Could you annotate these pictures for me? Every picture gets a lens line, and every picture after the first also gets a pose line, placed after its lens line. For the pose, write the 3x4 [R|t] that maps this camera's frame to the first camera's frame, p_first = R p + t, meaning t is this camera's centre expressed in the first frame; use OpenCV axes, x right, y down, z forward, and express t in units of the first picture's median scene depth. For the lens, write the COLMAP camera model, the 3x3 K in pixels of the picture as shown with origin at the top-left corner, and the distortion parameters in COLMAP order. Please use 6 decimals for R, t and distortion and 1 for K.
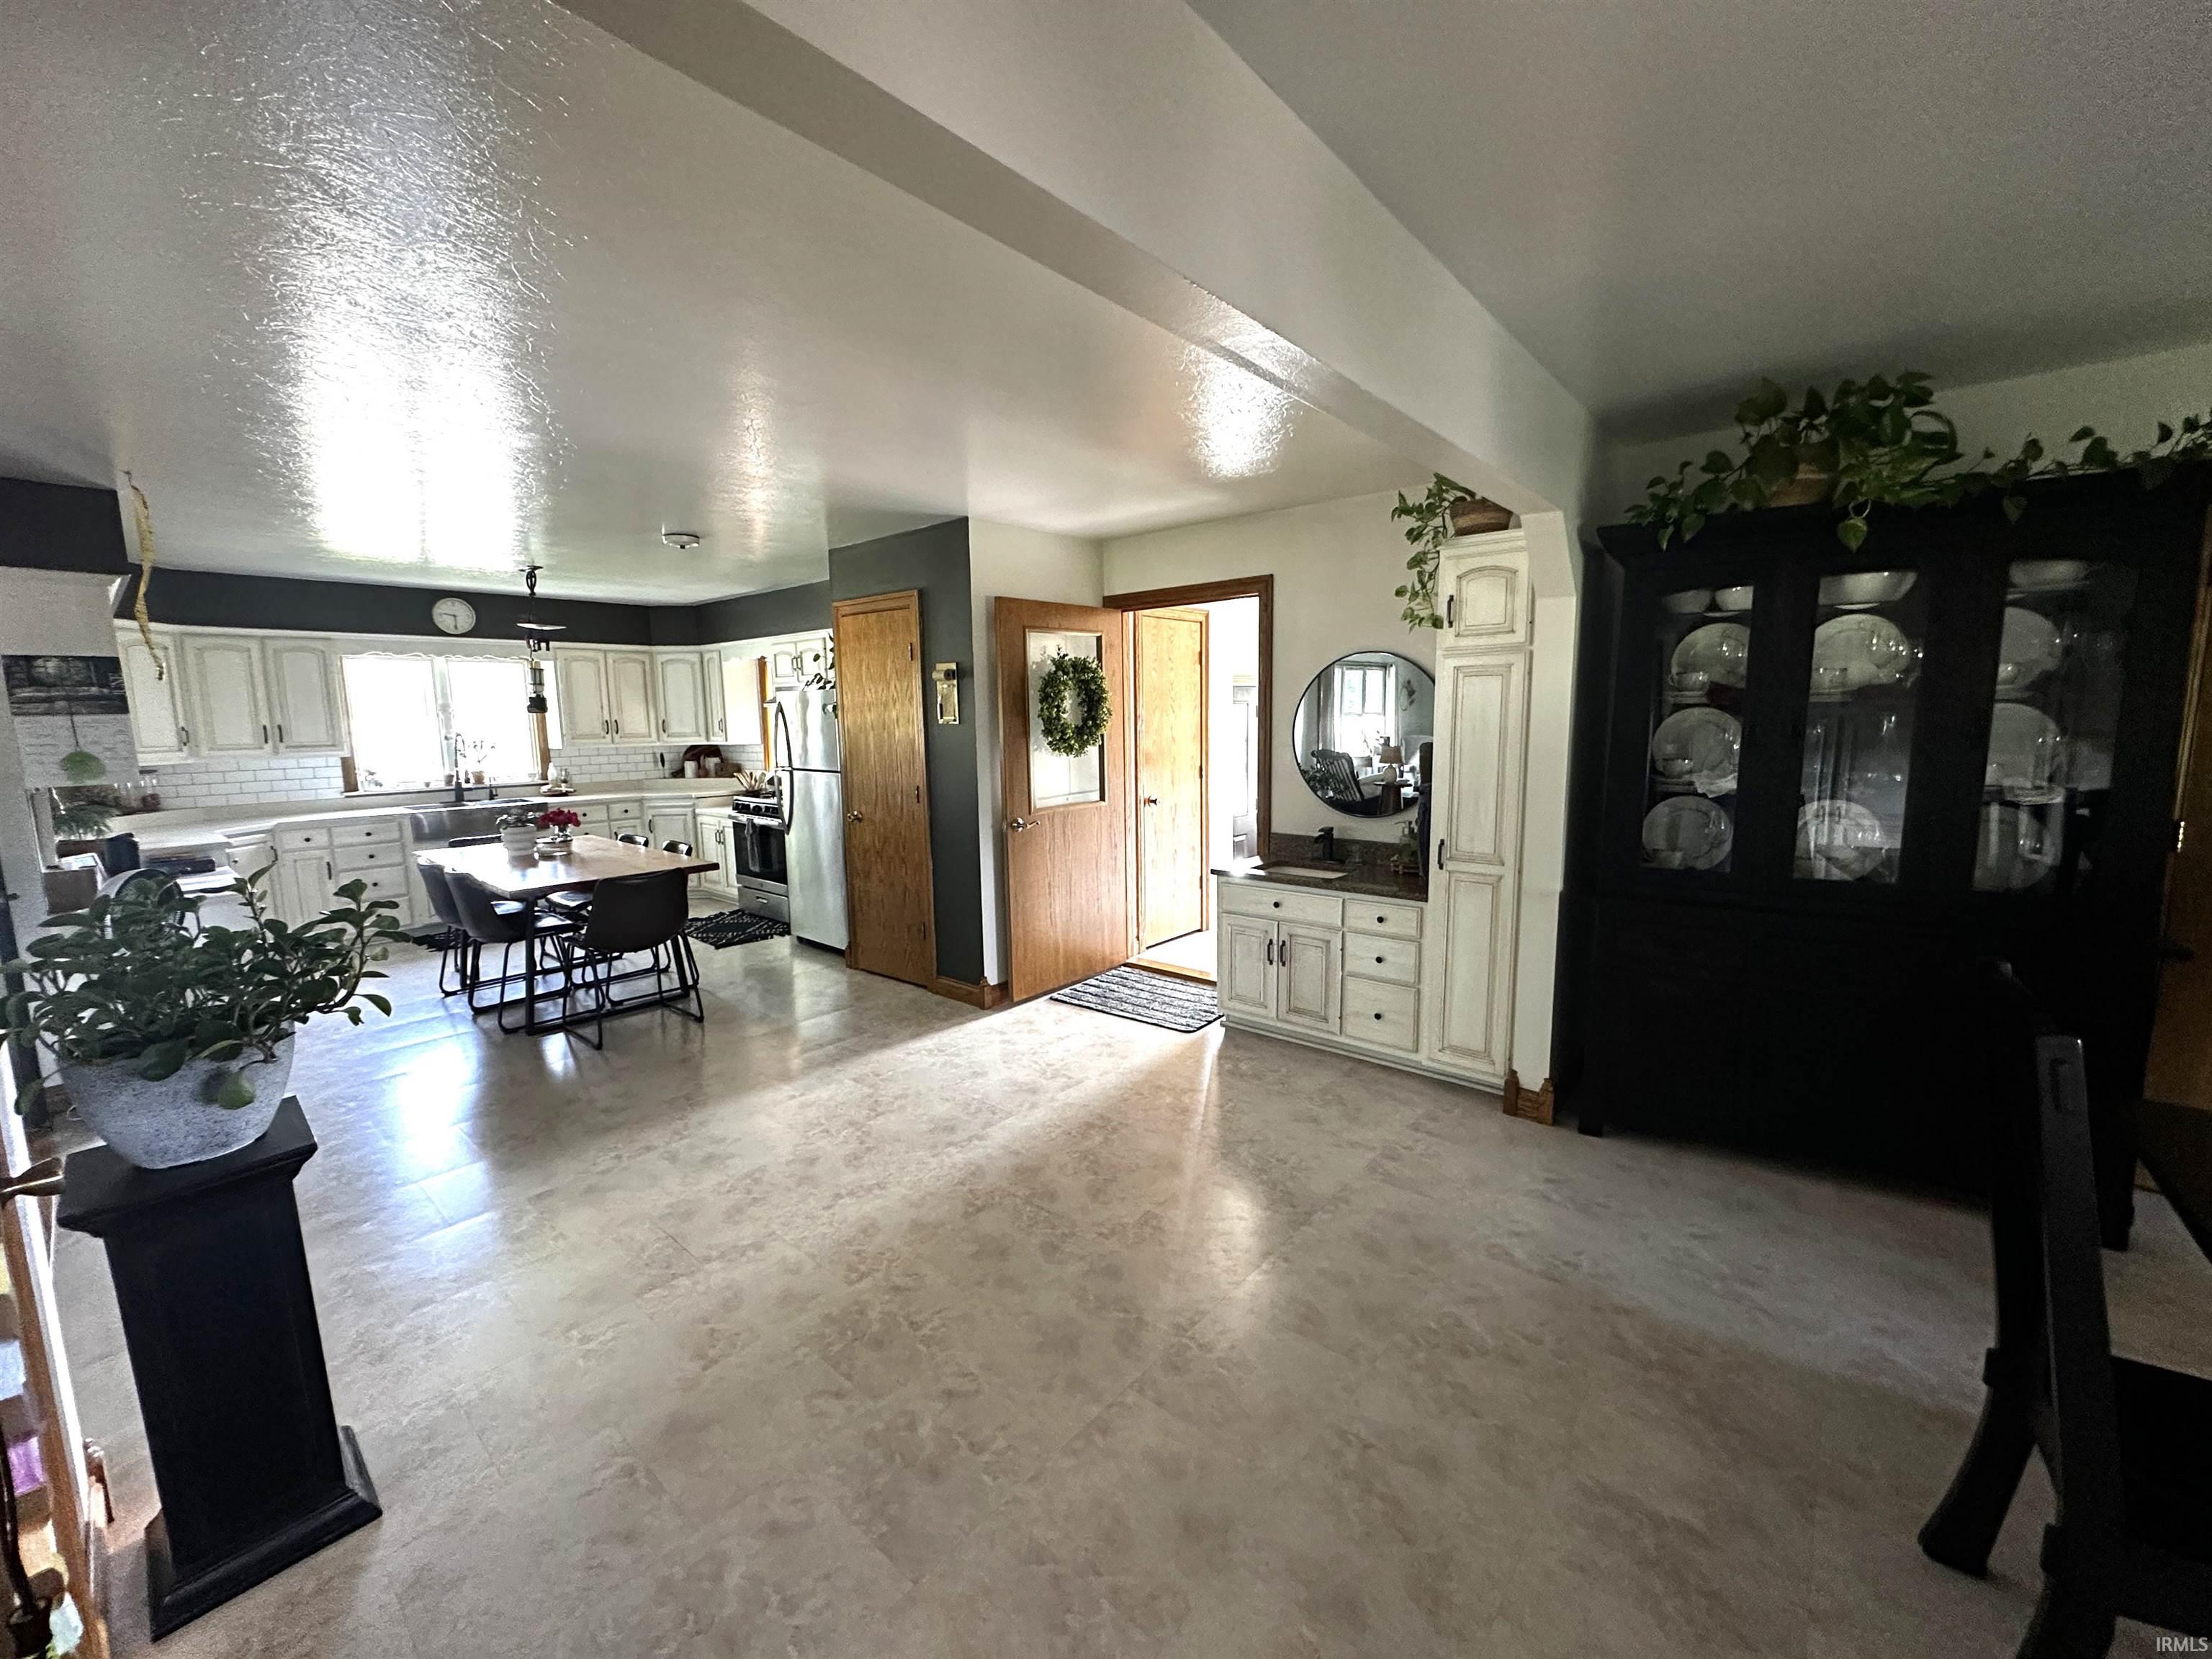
lens RADIAL K [[881.0, 0, 1120.8], [0, 881.0, 830.8], [0, 0, 1]] dist [-0.011041, 0.000563]
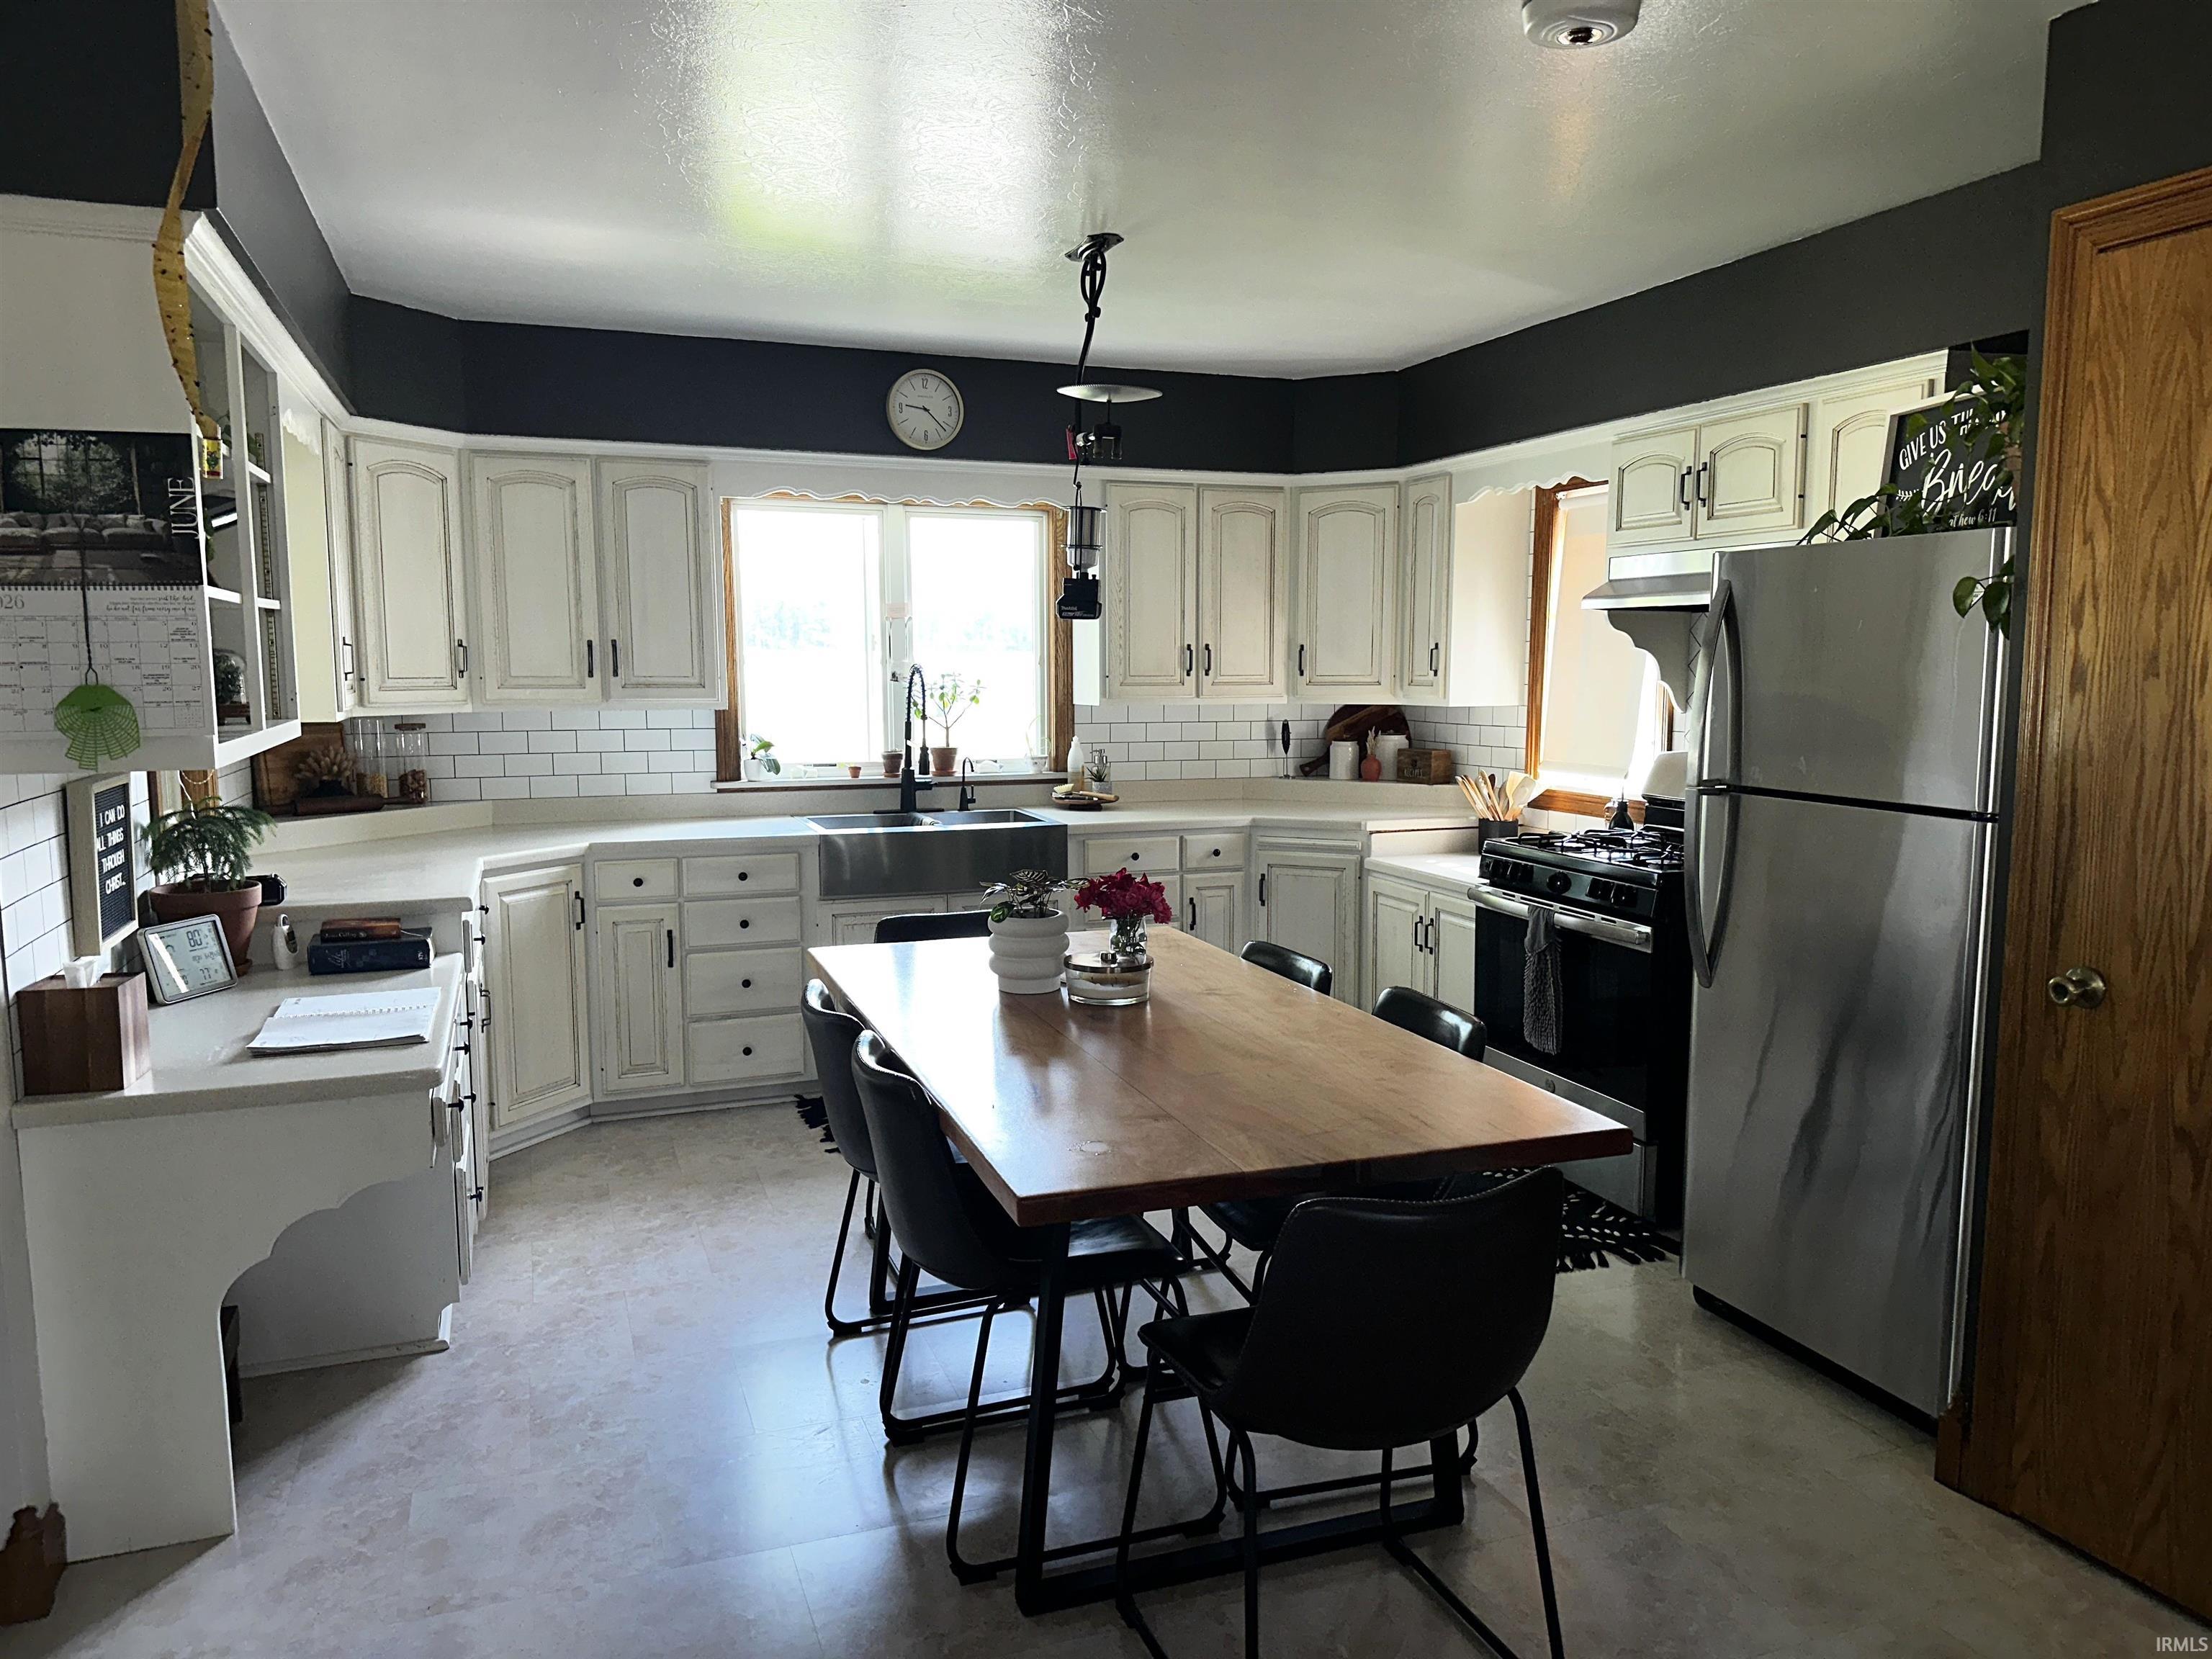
lens RADIAL K [[1551.2, 0, 1137.4], [0, 1551.2, 841.0], [0, 0, 1]] dist [0.048639, -0.051020]
pose [[0.875405, 0.069783, -0.478326, -0.263366], [-0.075556, 0.997116, 0.007190, -0.034890], [0.477448, 0.029846, 0.878153, 0.348837]]
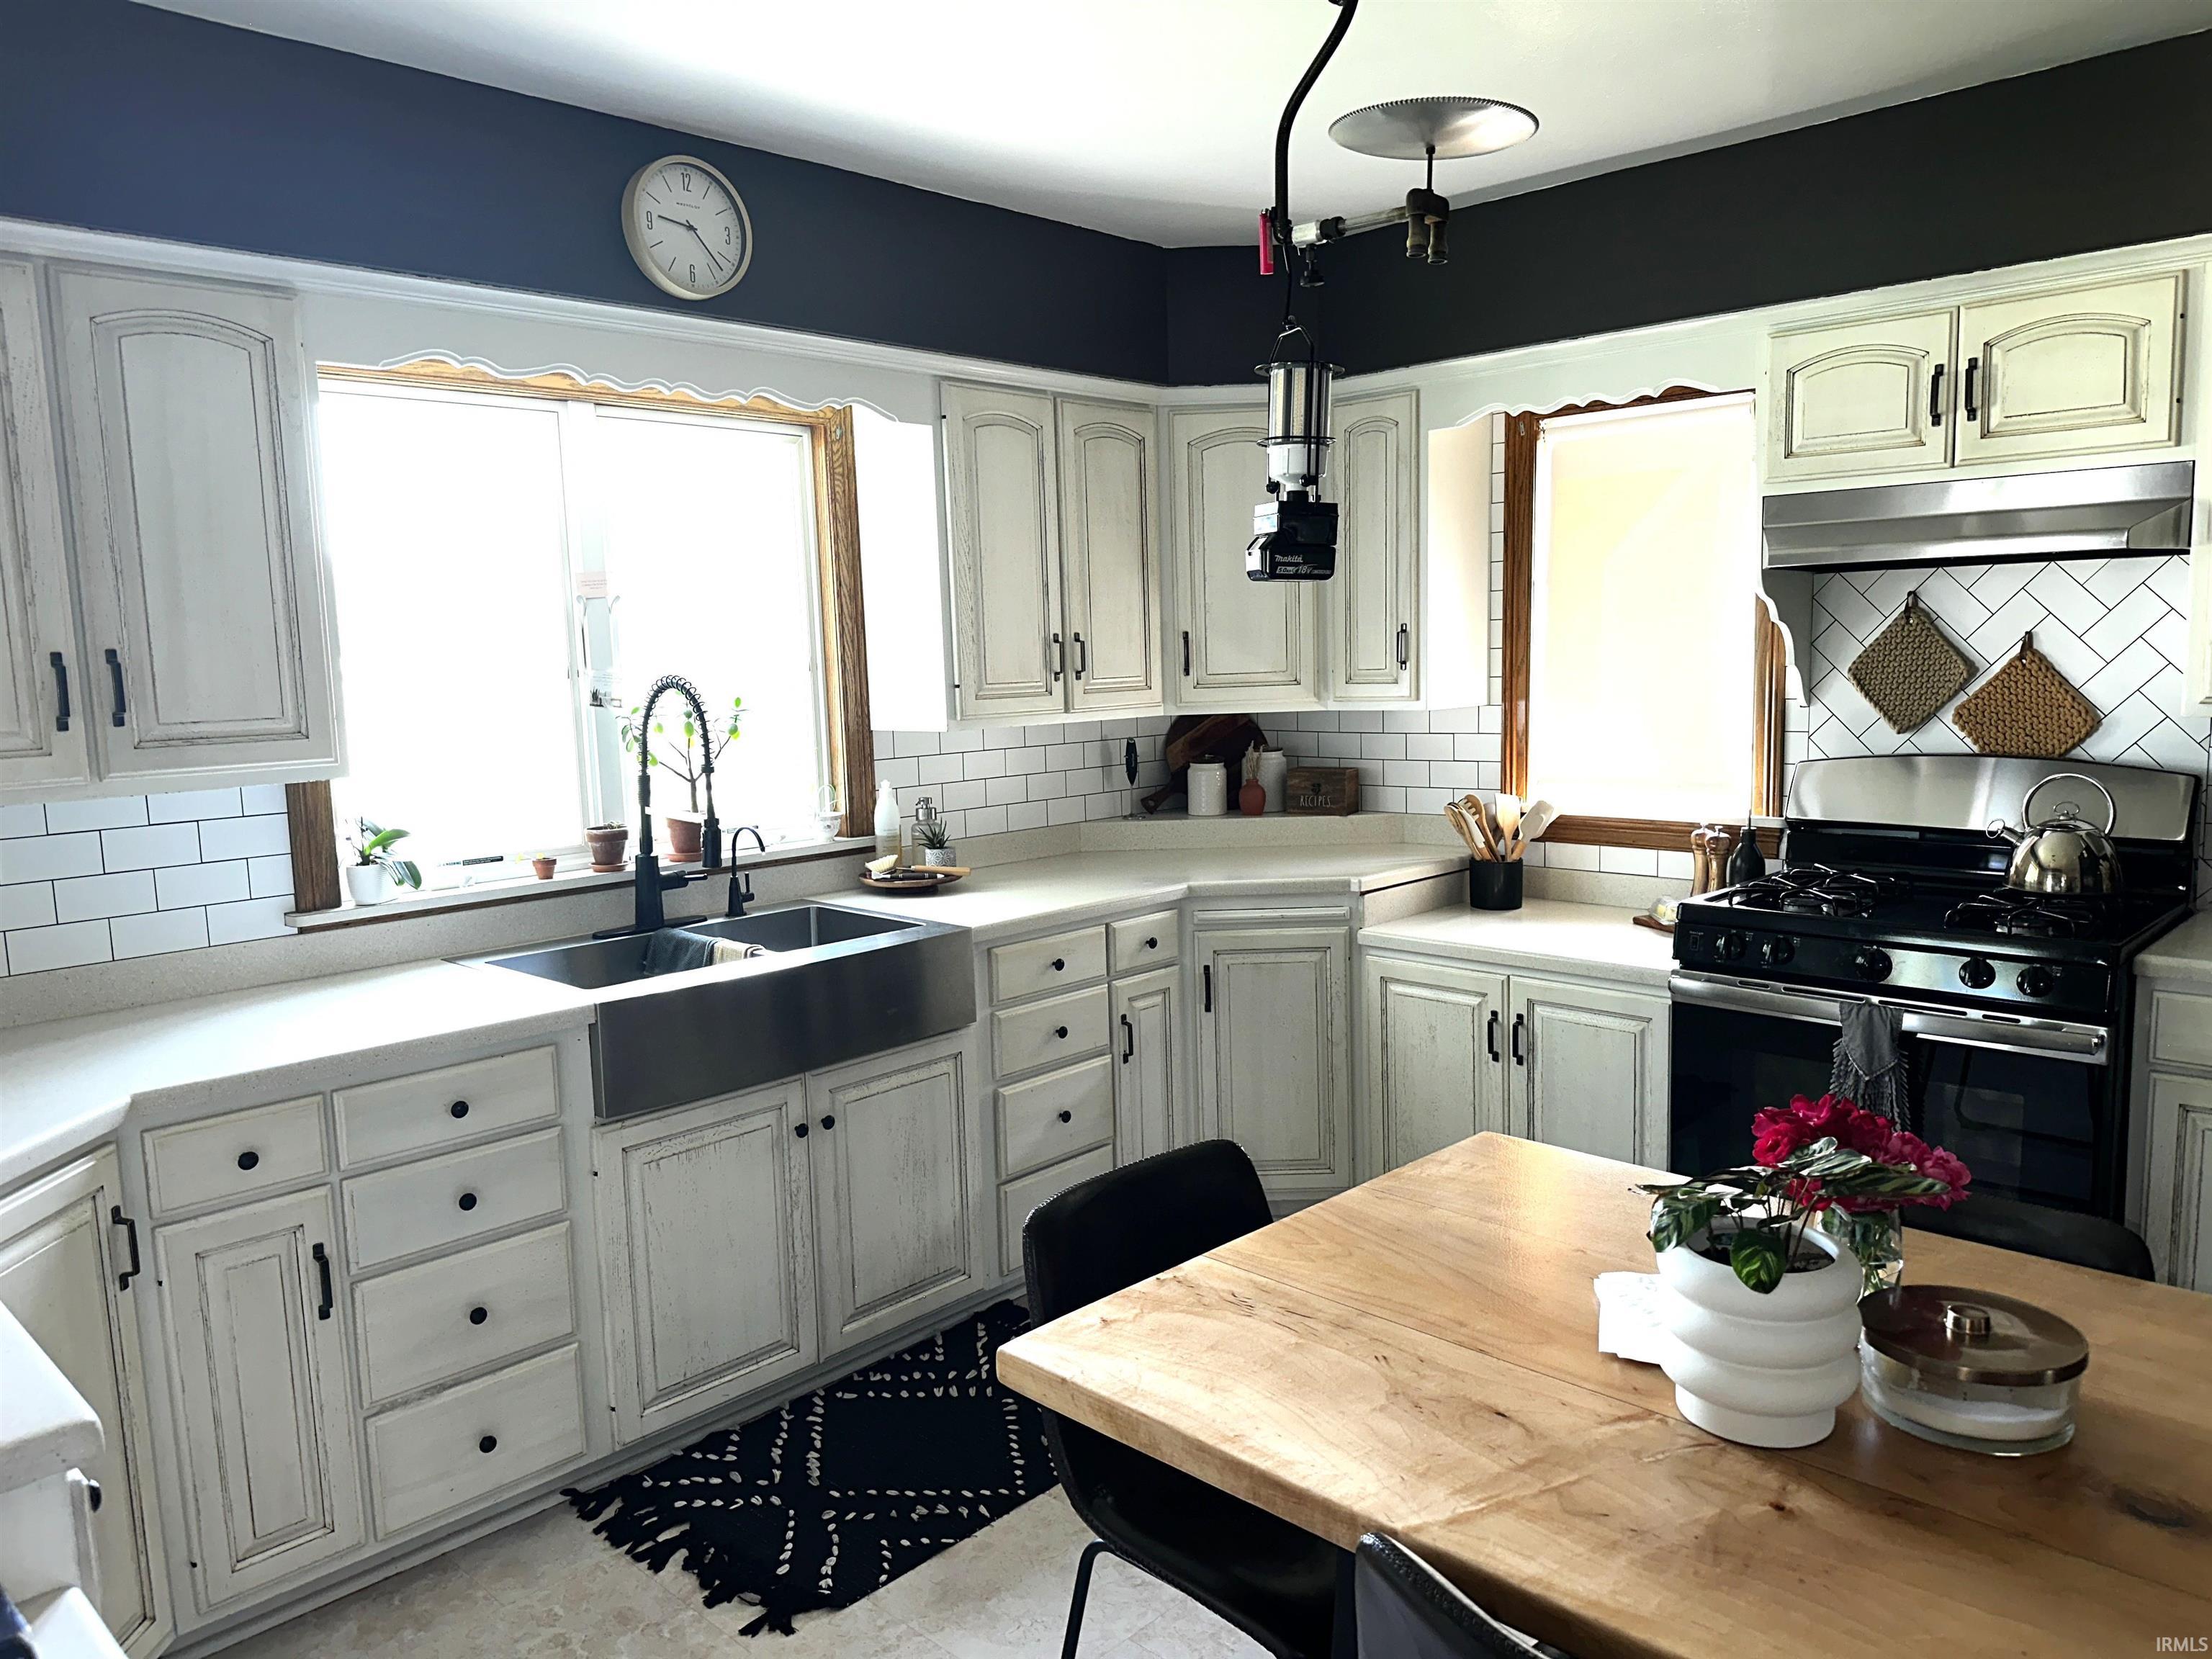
lens RADIAL K [[1551.2, 0, 1120.6], [0, 1551.2, 834.5], [0, 0, 1]] dist [0.048639, -0.051020]
pose [[0.998004, -0.006782, -0.062793, -0.619271], [0.006334, 0.999953, -0.007333, -0.062375], [0.062839, 0.006921, 0.998000, 0.555391]]
